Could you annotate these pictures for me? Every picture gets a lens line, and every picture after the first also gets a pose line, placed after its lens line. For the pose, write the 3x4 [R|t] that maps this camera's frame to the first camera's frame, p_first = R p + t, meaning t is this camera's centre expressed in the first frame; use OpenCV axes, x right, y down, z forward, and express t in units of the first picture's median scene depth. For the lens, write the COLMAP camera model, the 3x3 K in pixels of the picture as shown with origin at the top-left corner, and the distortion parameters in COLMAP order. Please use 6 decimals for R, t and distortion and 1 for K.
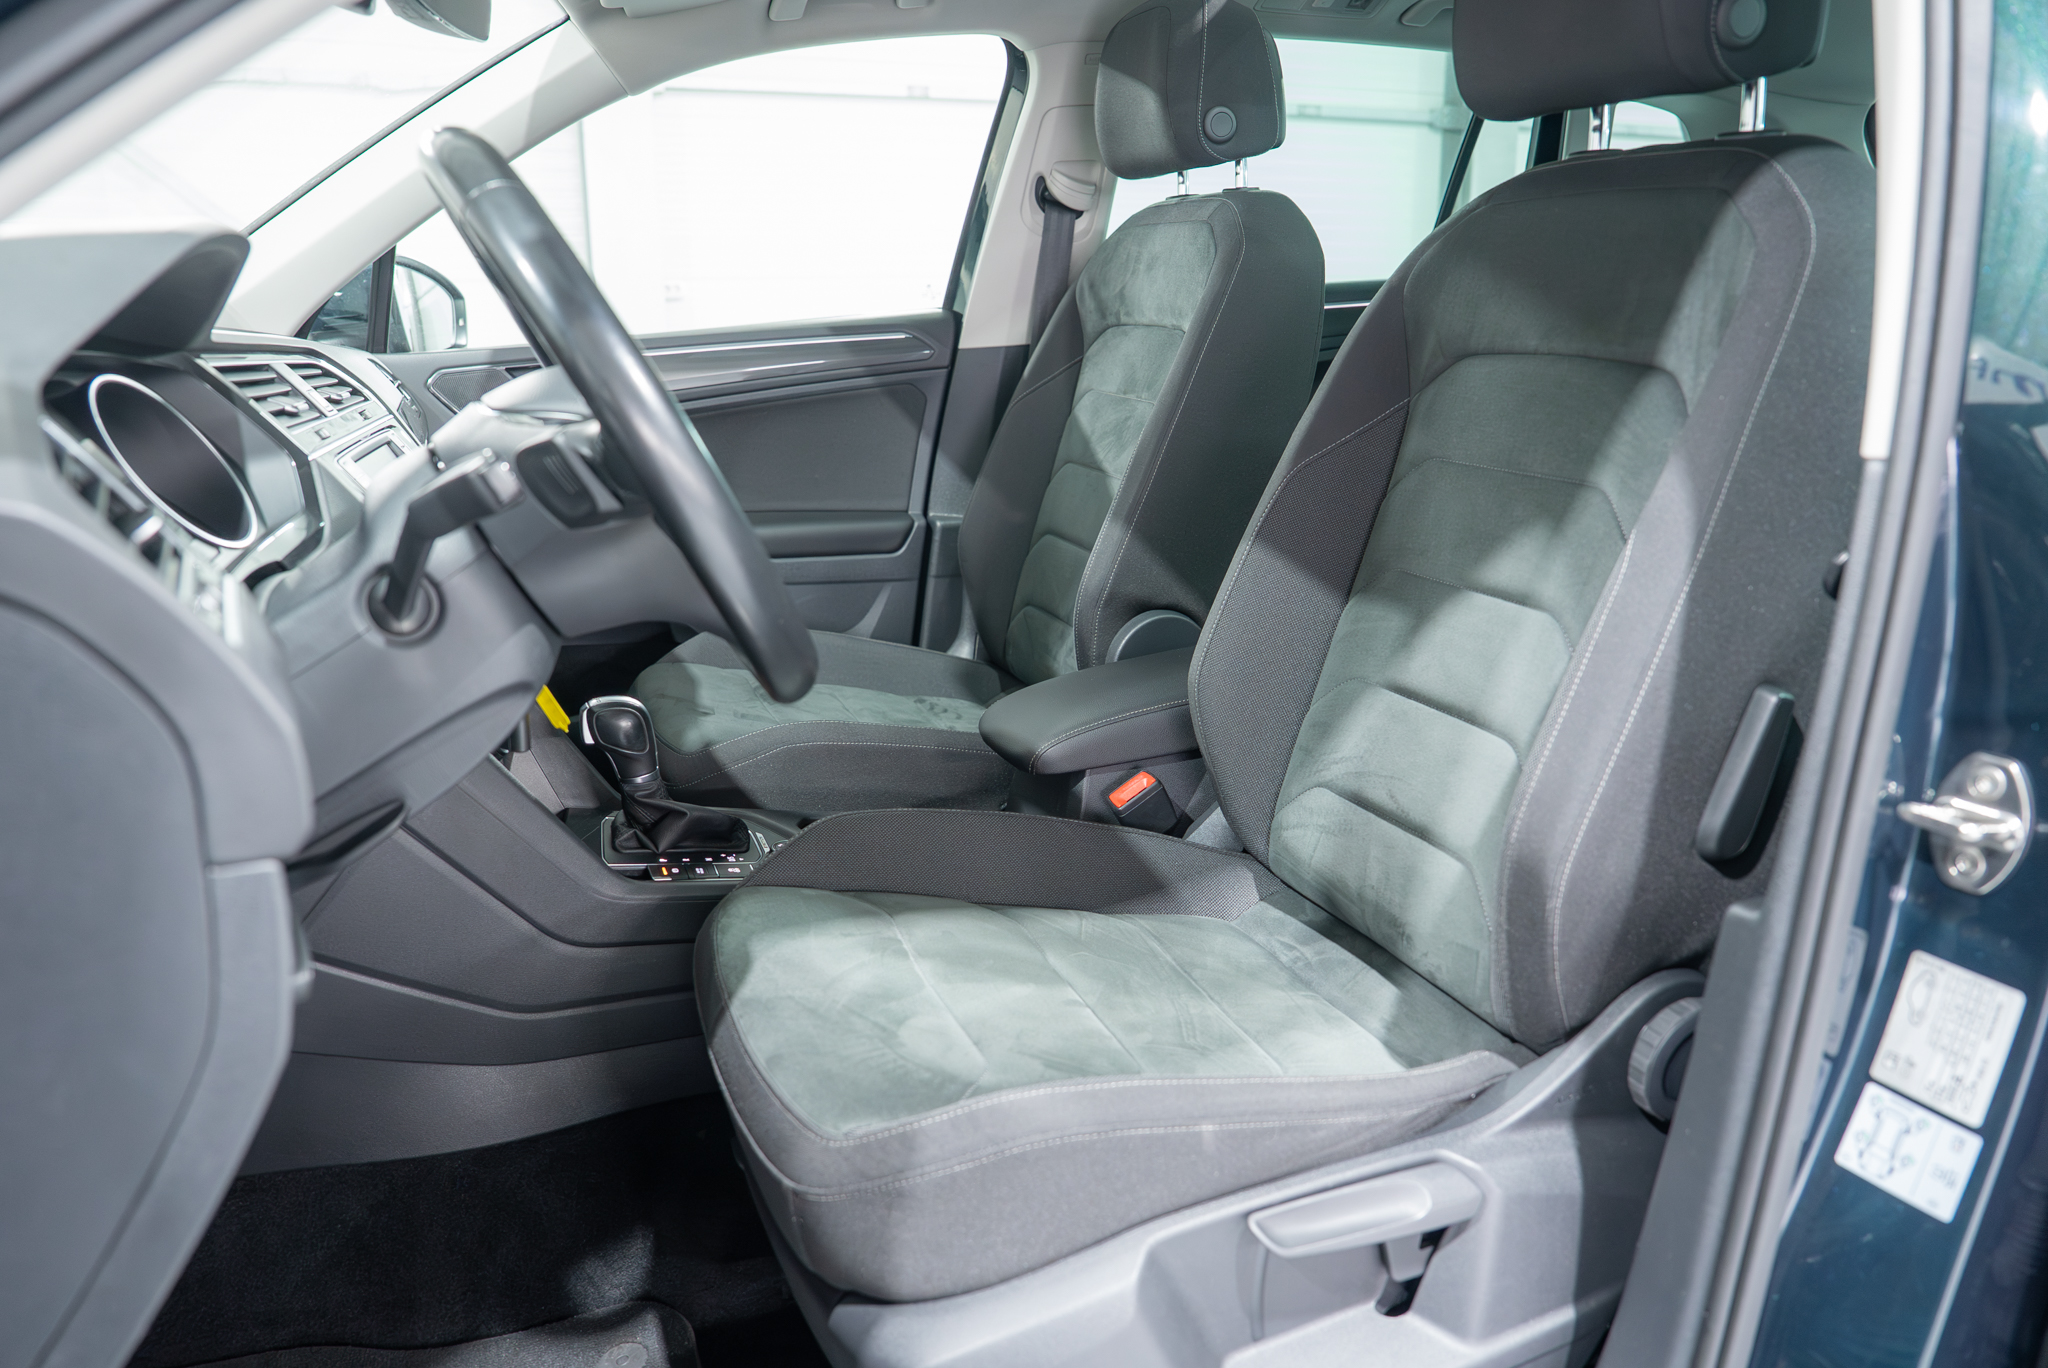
lens RADIAL K [[1387.6, 0, 1024.0], [0, 1387.6, 684.0], [0, 0, 1]] dist [-0.108298, 0.002988]
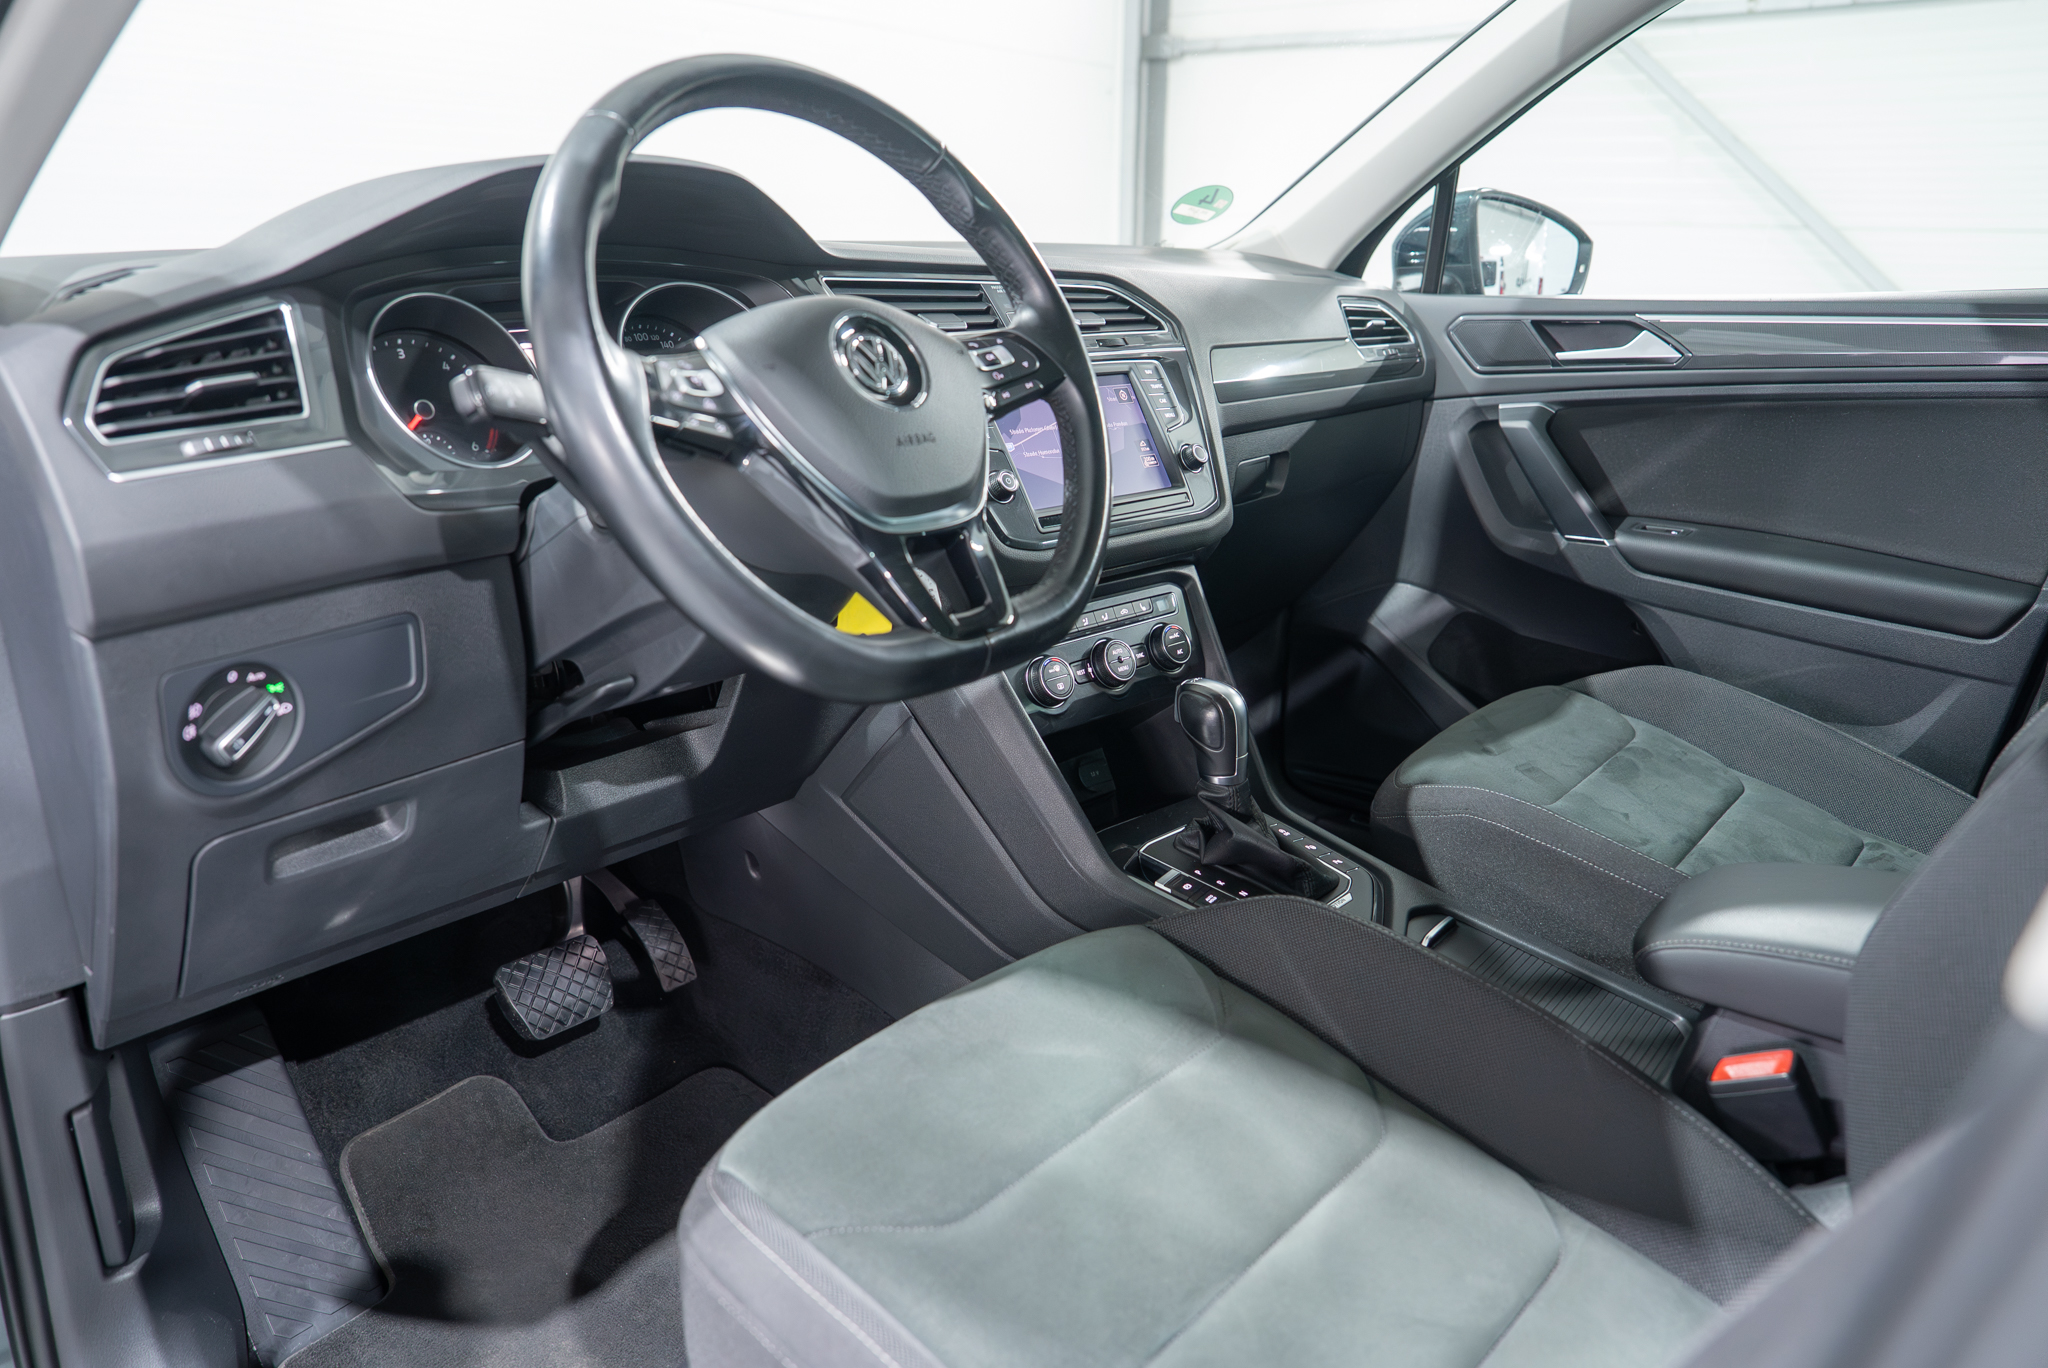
lens RADIAL K [[1387.6, 0, 1024.0], [0, 1387.6, 684.0], [0, 0, 1]] dist [-0.108298, 0.002988]
pose [[0.459001, 0.269400, -0.846606, 0.280567], [-0.244693, 0.954396, 0.171036, -0.078113], [0.854075, 0.128653, 0.503989, 0.307566]]
